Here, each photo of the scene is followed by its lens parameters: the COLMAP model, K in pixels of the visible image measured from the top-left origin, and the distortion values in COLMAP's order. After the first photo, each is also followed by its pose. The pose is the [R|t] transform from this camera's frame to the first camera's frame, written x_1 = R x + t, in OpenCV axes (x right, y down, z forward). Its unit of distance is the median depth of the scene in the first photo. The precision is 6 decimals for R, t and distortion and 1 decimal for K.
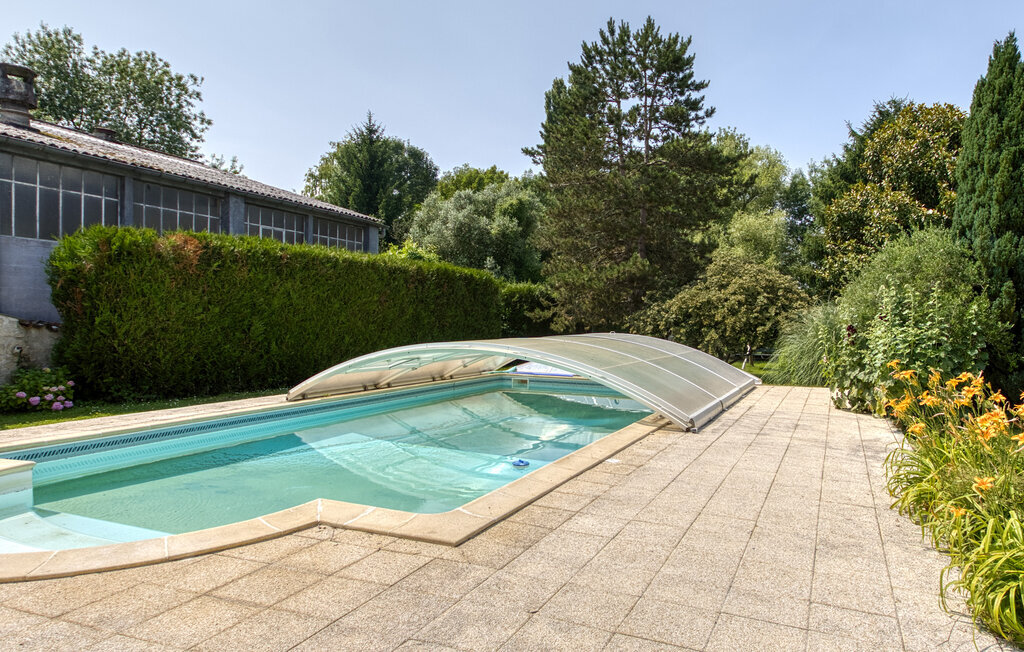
lens RADIAL K [[665.4, 0, 611.1], [0, 665.4, 328.8], [0, 0, 1]] dist [0.024829, 0.005442]
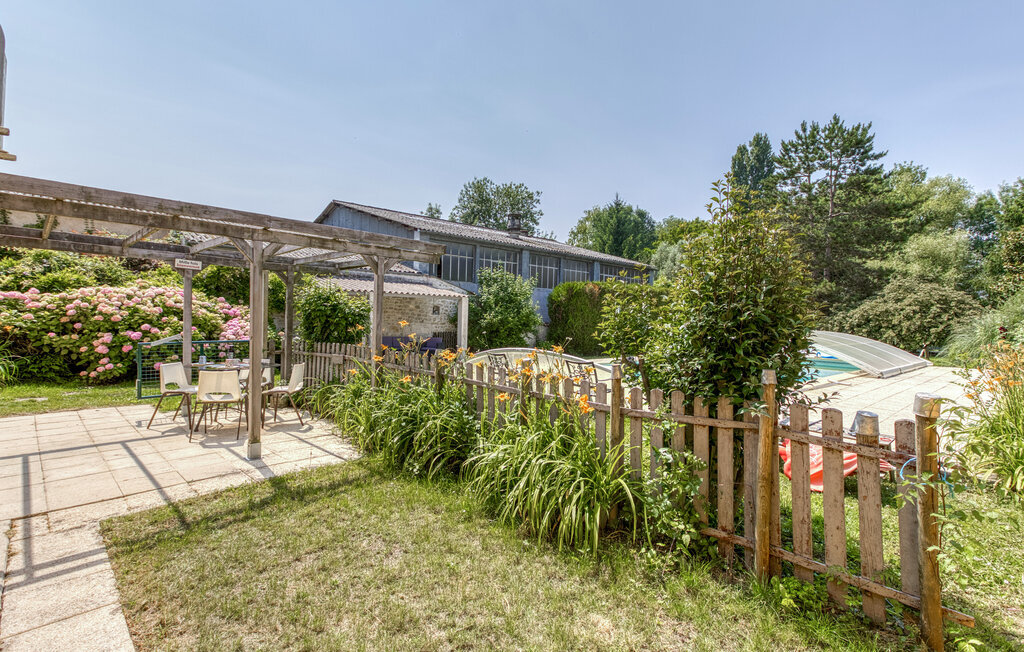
lens RADIAL K [[481.4, 0, 510.4], [0, 481.4, 322.0], [0, 0, 1]] dist [0.028472, 0.000504]
pose [[0.877451, 0.006333, -0.479624, -0.050337], [-0.012726, 0.999868, -0.010079, 0.004318], [0.479497, 0.014948, 0.877416, -0.273269]]
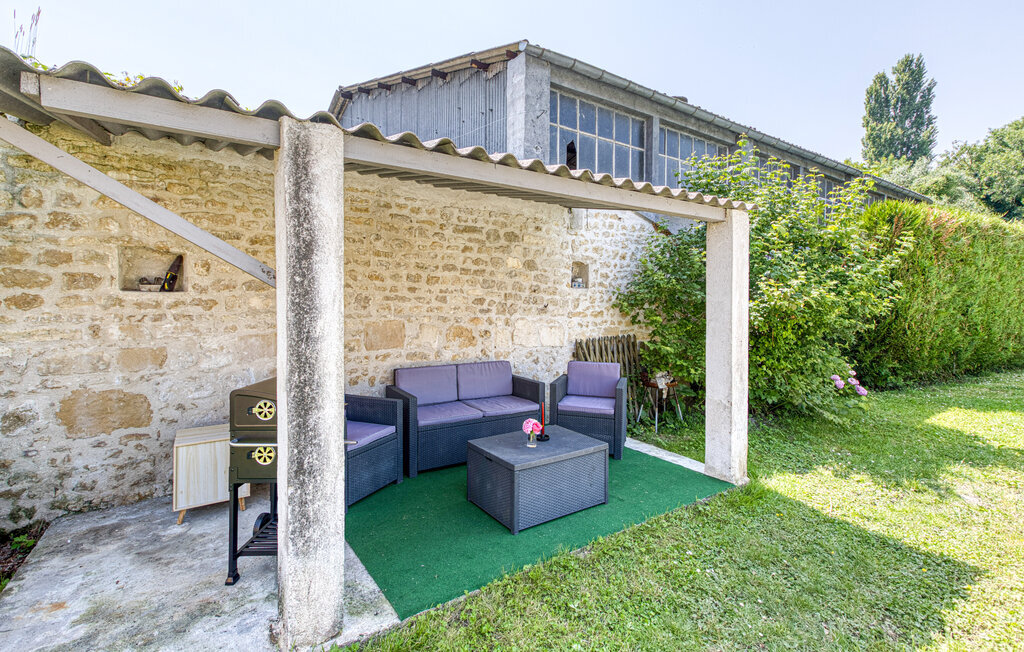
lens RADIAL K [[481.4, 0, 513.7], [0, 481.4, 303.9], [0, 0, 1]] dist [0.028472, 0.000504]
pose [[0.821172, -0.005283, -0.570656, -0.358662], [0.001769, 0.999976, -0.006712, -0.002666], [0.570677, 0.004502, 0.821162, 0.061215]]
